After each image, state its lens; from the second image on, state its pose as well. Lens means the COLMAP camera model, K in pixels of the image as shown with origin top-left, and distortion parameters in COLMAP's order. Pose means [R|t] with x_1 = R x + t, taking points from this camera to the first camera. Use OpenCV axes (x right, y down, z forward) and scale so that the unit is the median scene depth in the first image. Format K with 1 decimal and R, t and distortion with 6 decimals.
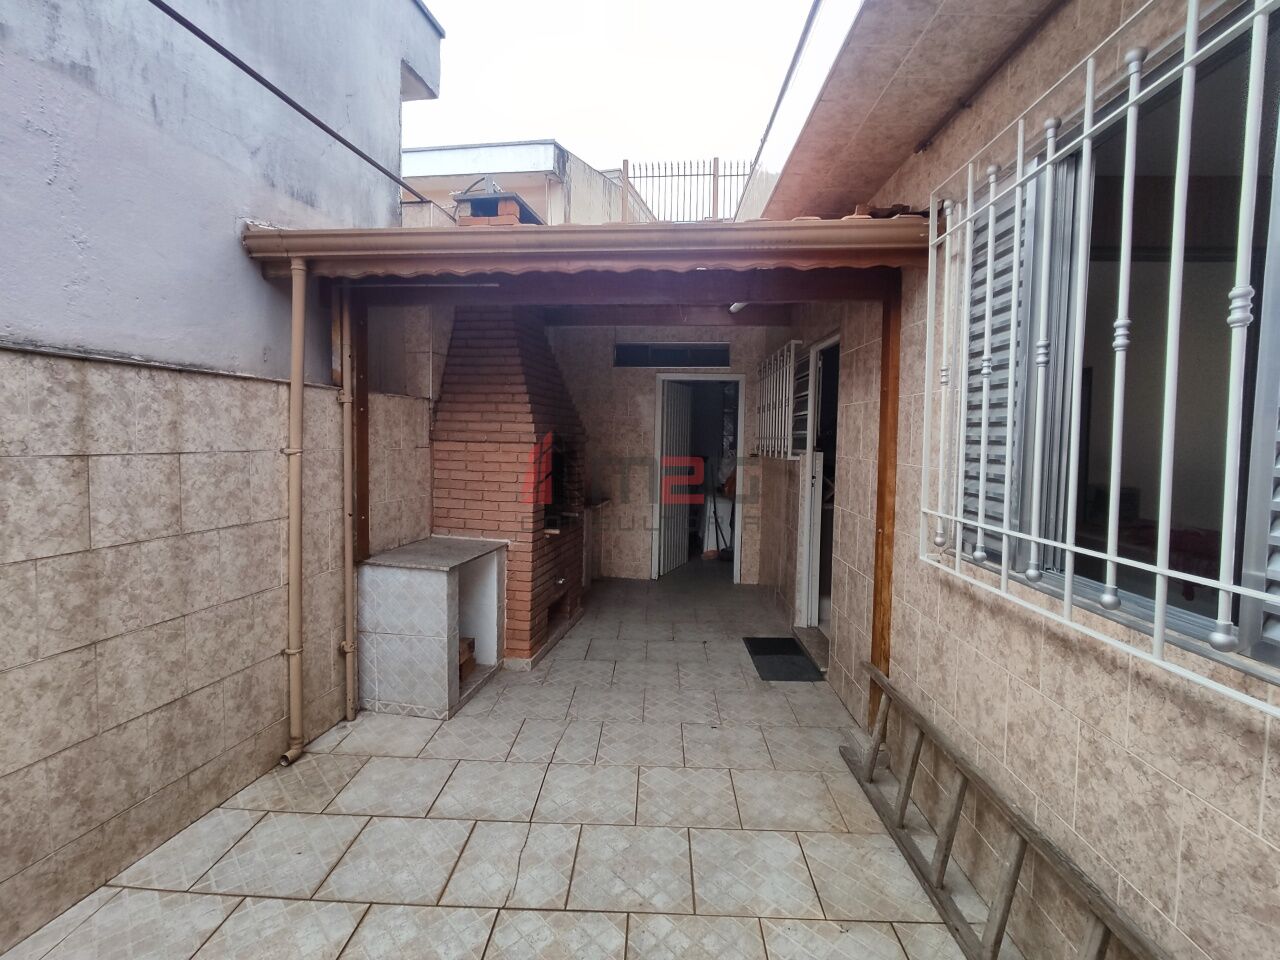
lens RADIAL K [[586.7, 0, 644.7], [0, 586.7, 468.0], [0, 0, 1]] dist [0.001771, -0.005745]
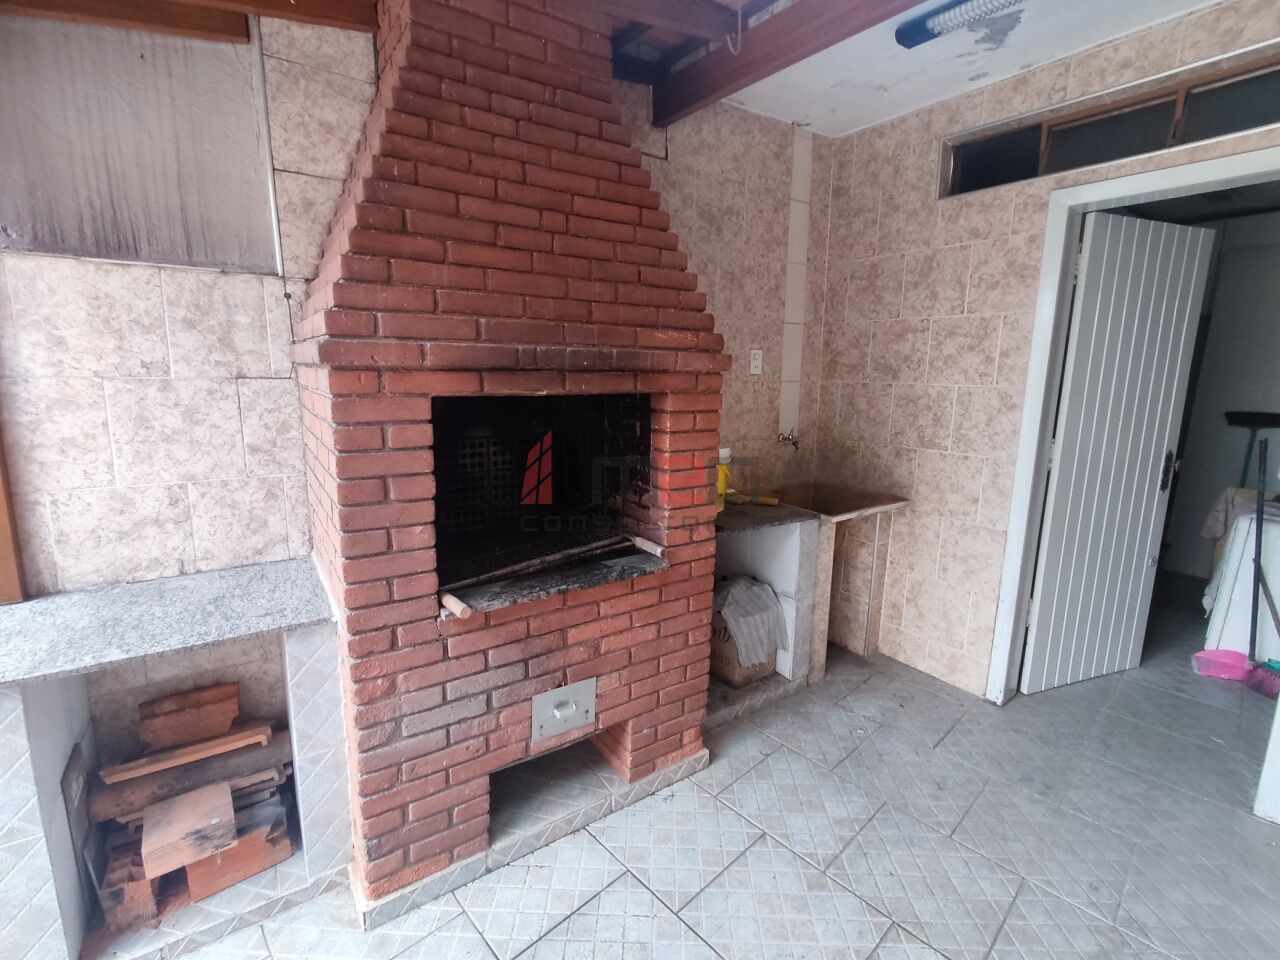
lens RADIAL K [[605.7, 0, 659.7], [0, 605.7, 470.8], [0, 0, 1]] dist [0.002881, 0.001215]
pose [[0.709387, 0.128972, -0.692919, 0.220888], [-0.046208, 0.989511, 0.136871, -0.043996], [0.703303, -0.065076, 0.707905, 0.900190]]
